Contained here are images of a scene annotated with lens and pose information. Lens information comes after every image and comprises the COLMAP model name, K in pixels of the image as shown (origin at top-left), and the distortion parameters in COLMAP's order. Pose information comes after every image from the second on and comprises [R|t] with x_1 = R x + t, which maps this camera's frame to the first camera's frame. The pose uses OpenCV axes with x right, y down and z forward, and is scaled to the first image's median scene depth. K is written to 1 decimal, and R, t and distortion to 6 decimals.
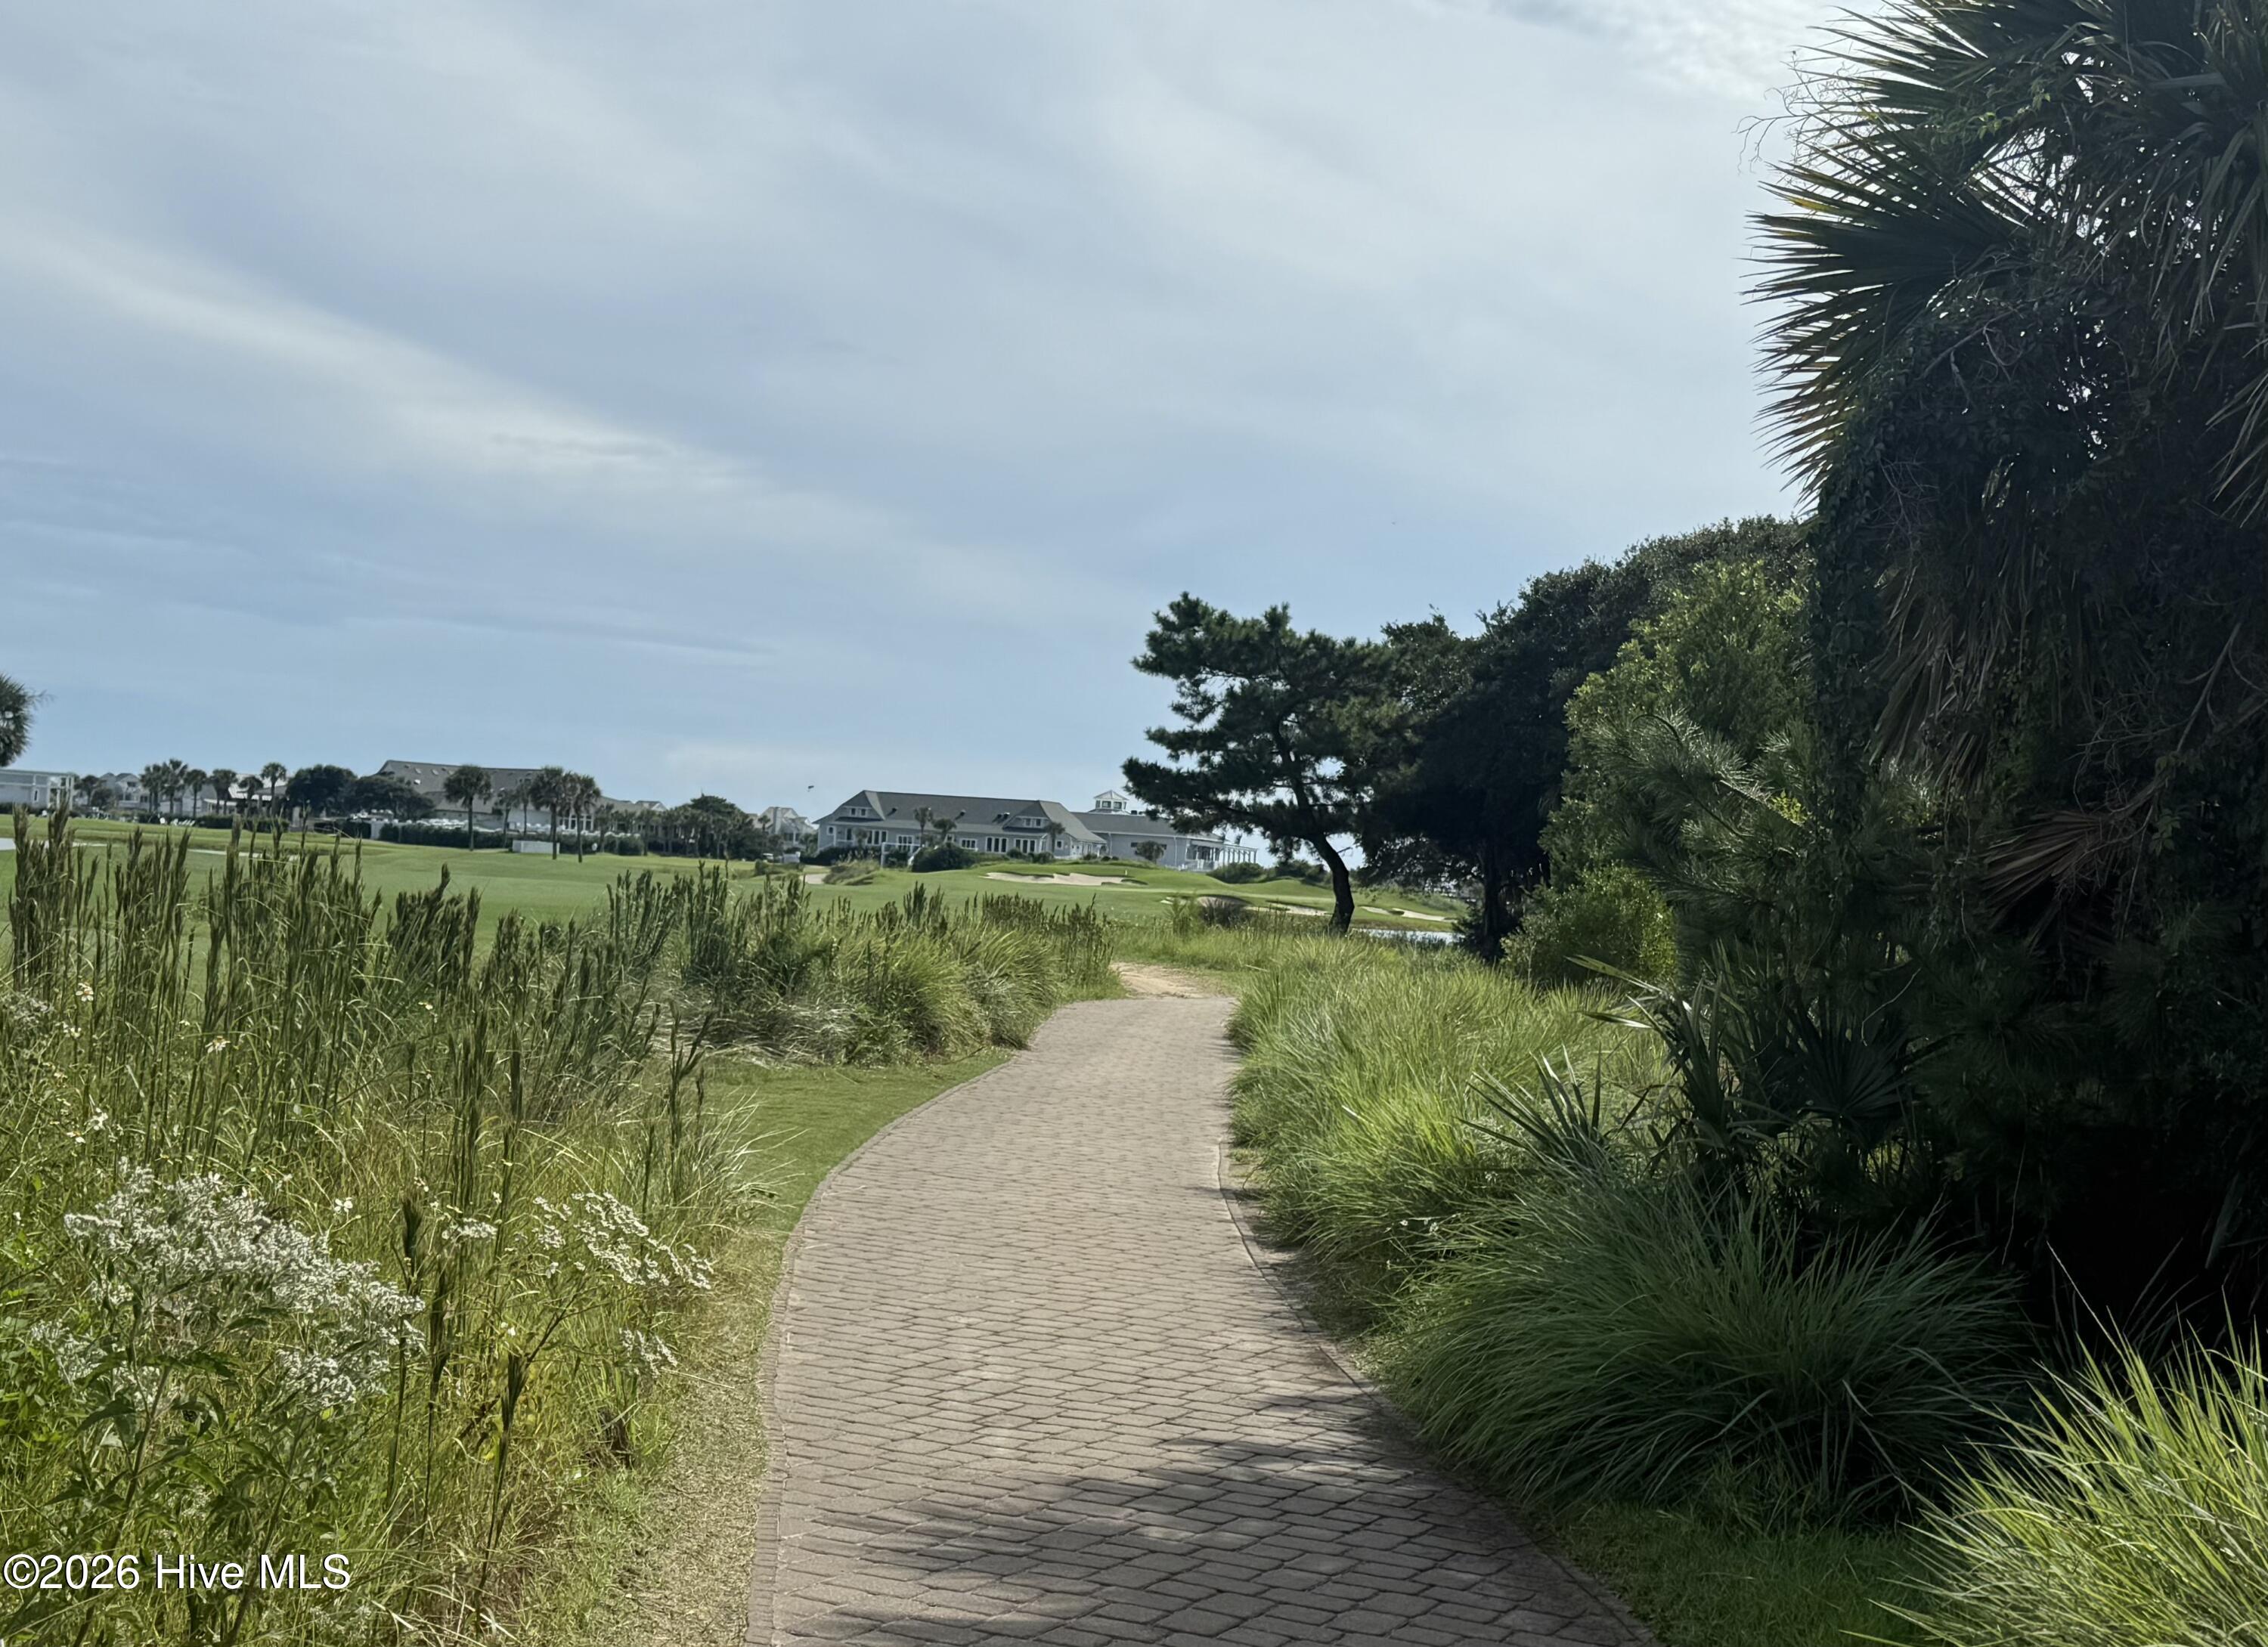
lens RADIAL K [[3114.8, 0, 1126.3], [0, 3114.8, 835.9], [0, 0, 1]] dist [0.112881, 0.000000]
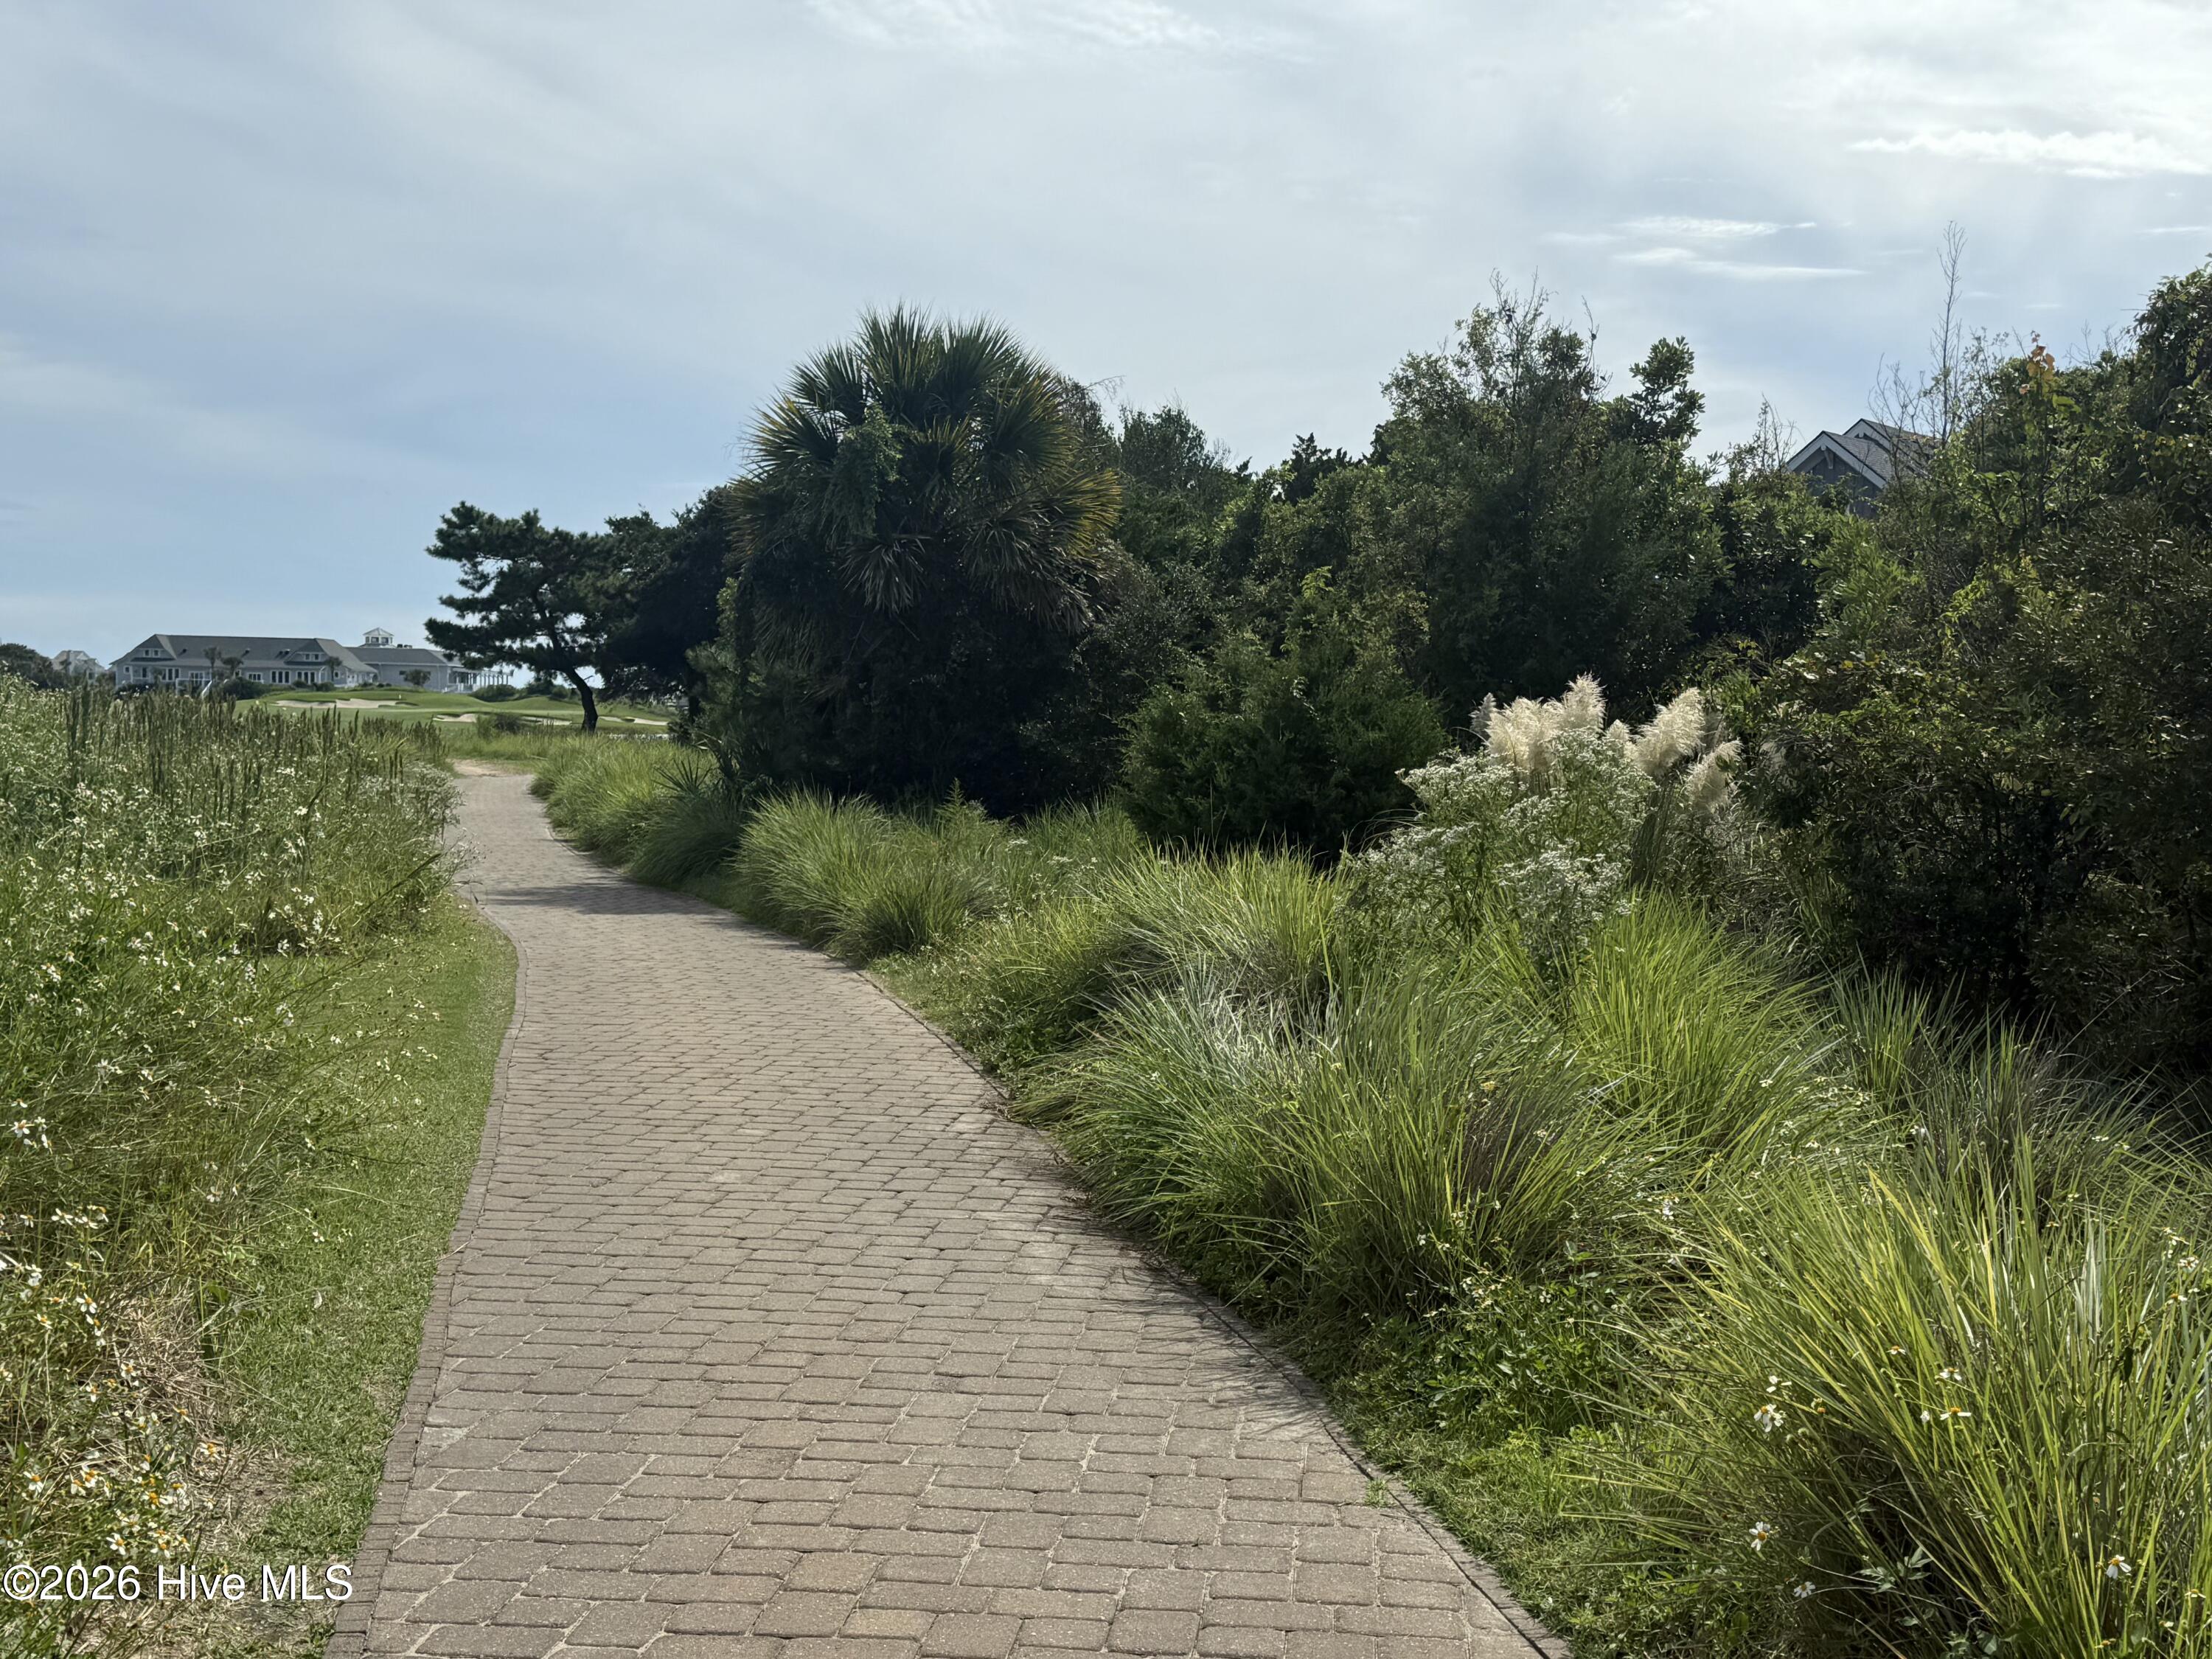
lens RADIAL K [[2562.2, 0, 1135.7], [0, 2562.2, 861.0], [0, 0, 1]] dist [0.109541, 0.000000]
pose [[0.959919, -0.059656, 0.273856, -0.018134], [0.037159, 0.995548, 0.086619, -0.004662], [-0.277804, -0.072971, 0.957862, -0.216851]]
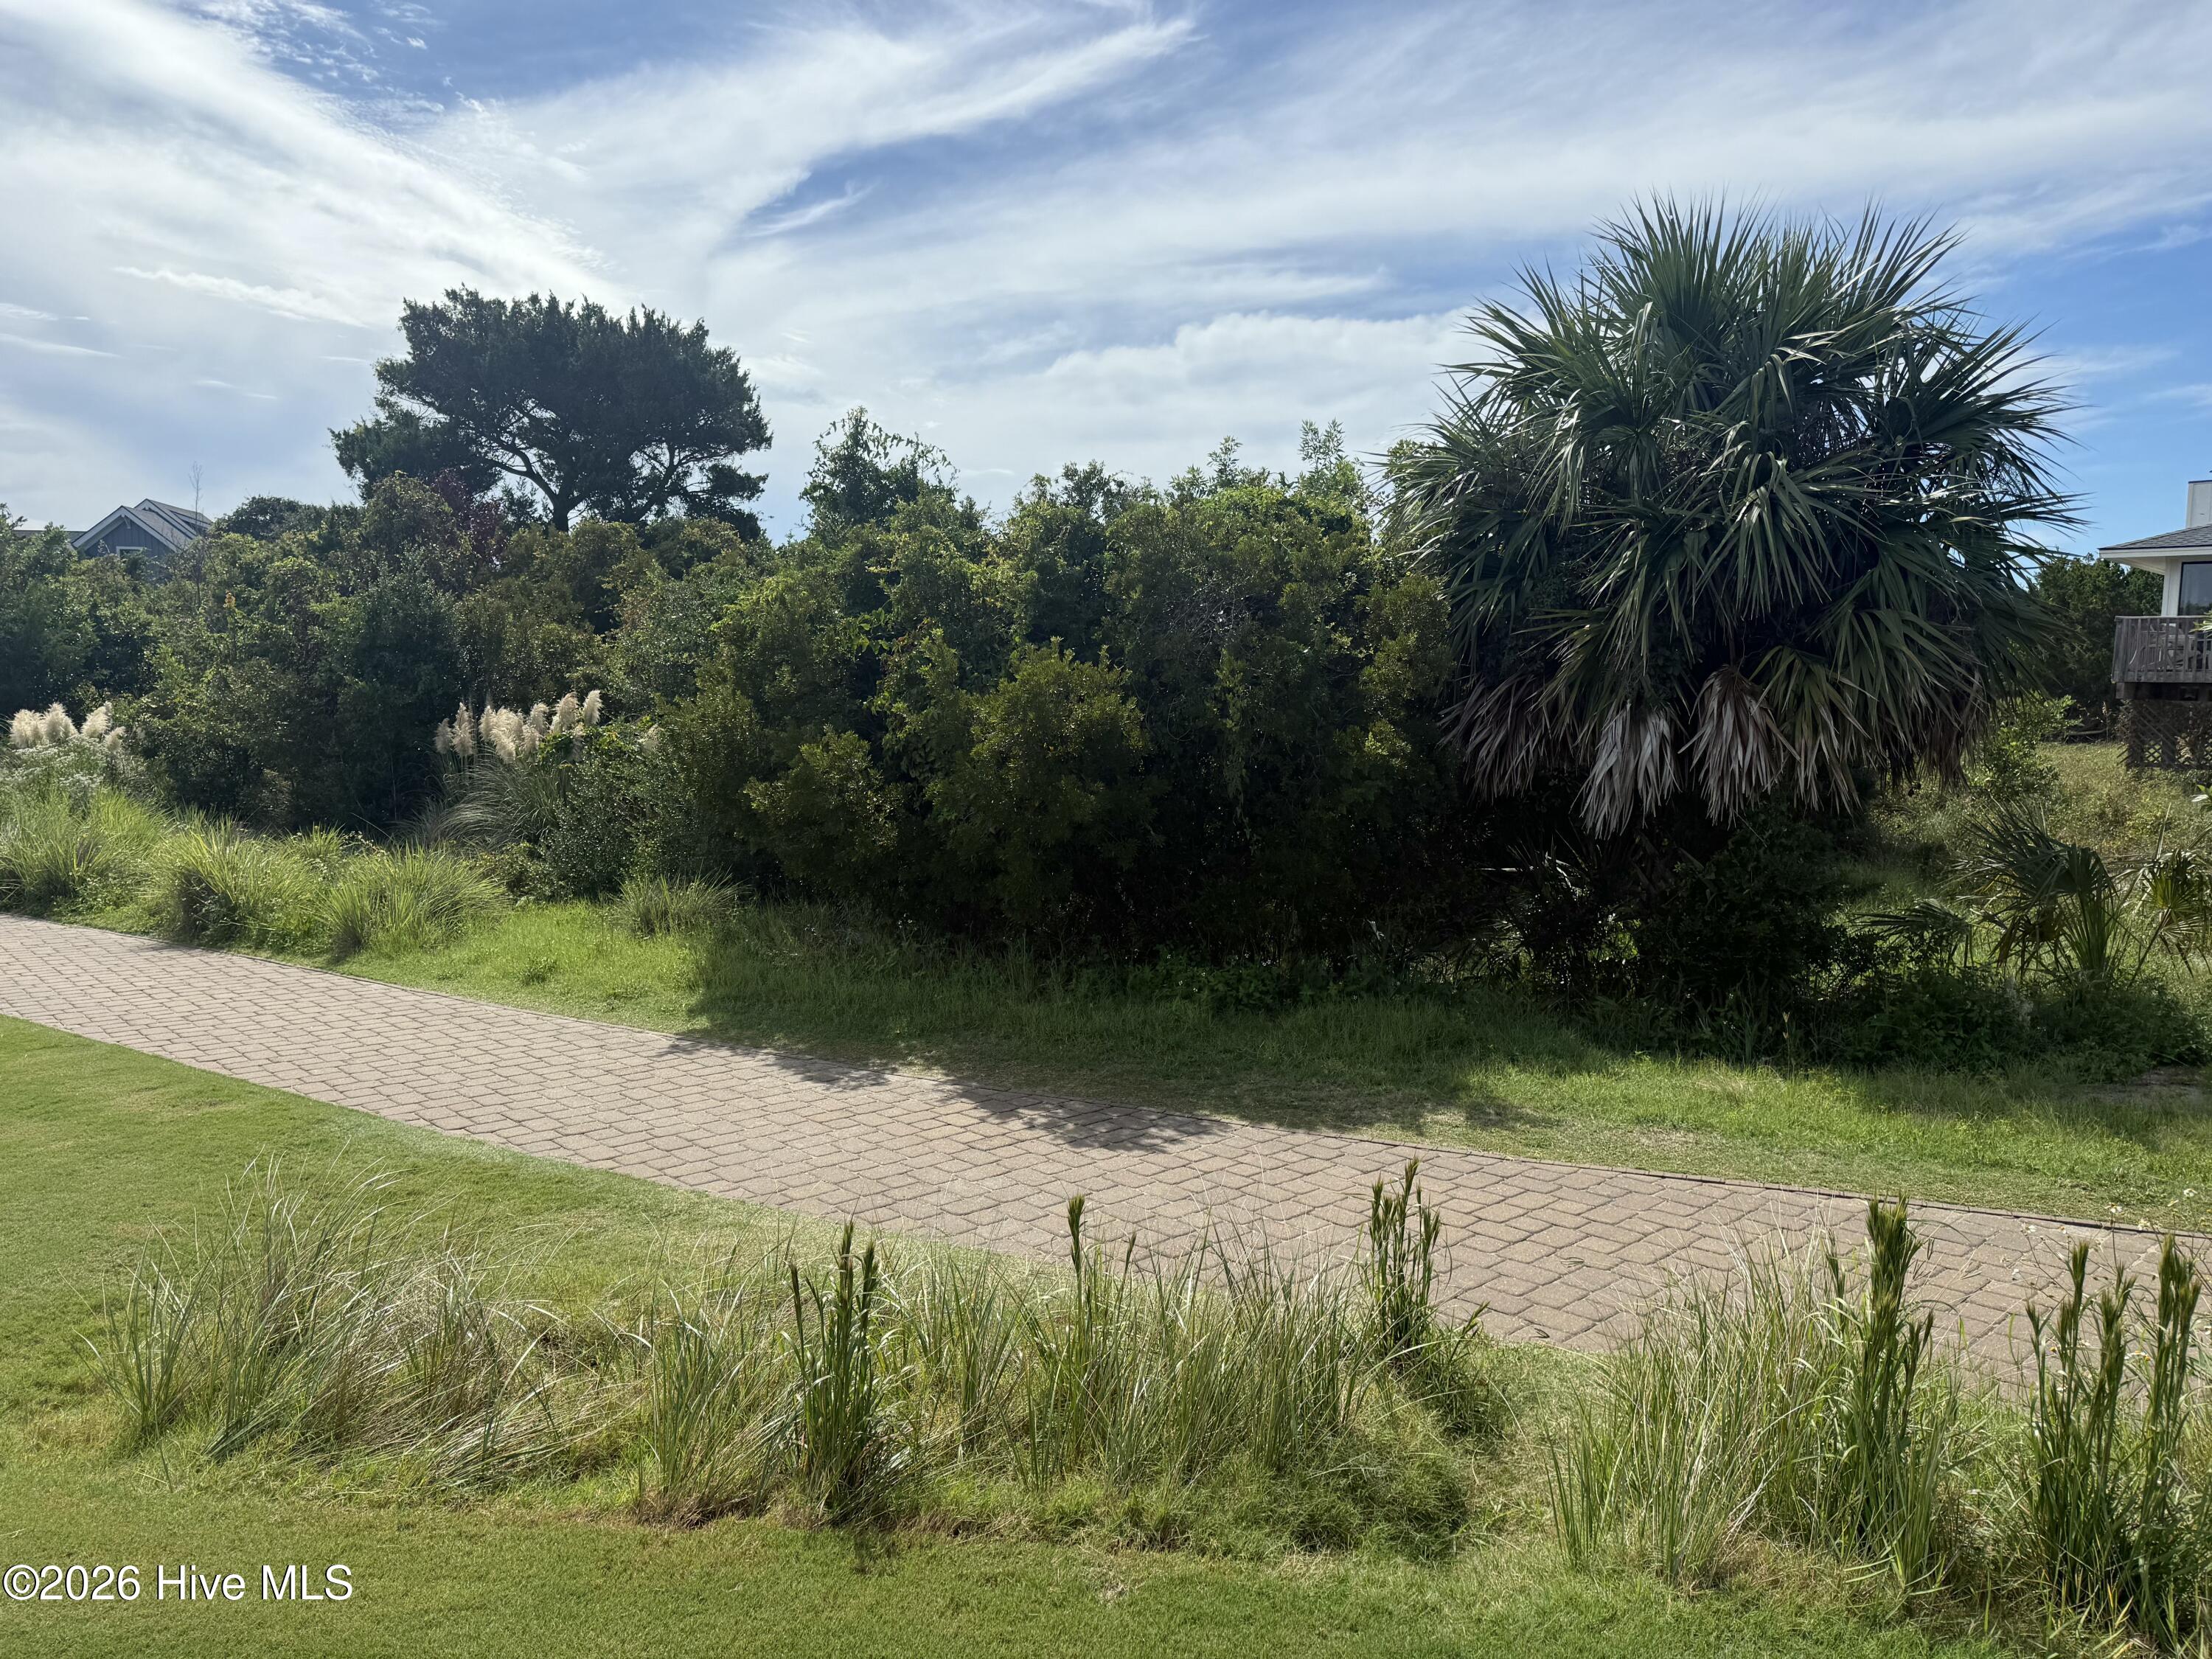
lens RADIAL K [[1542.2, 0, 1094.0], [0, 1542.2, 846.0], [0, 0, 1]] dist [0.024431, -0.032482]
pose [[0.458264, -0.145832, 0.876771, -0.098226], [0.000123, 0.986458, 0.164013, -0.020675], [-0.888816, -0.075054, 0.452076, -0.343376]]
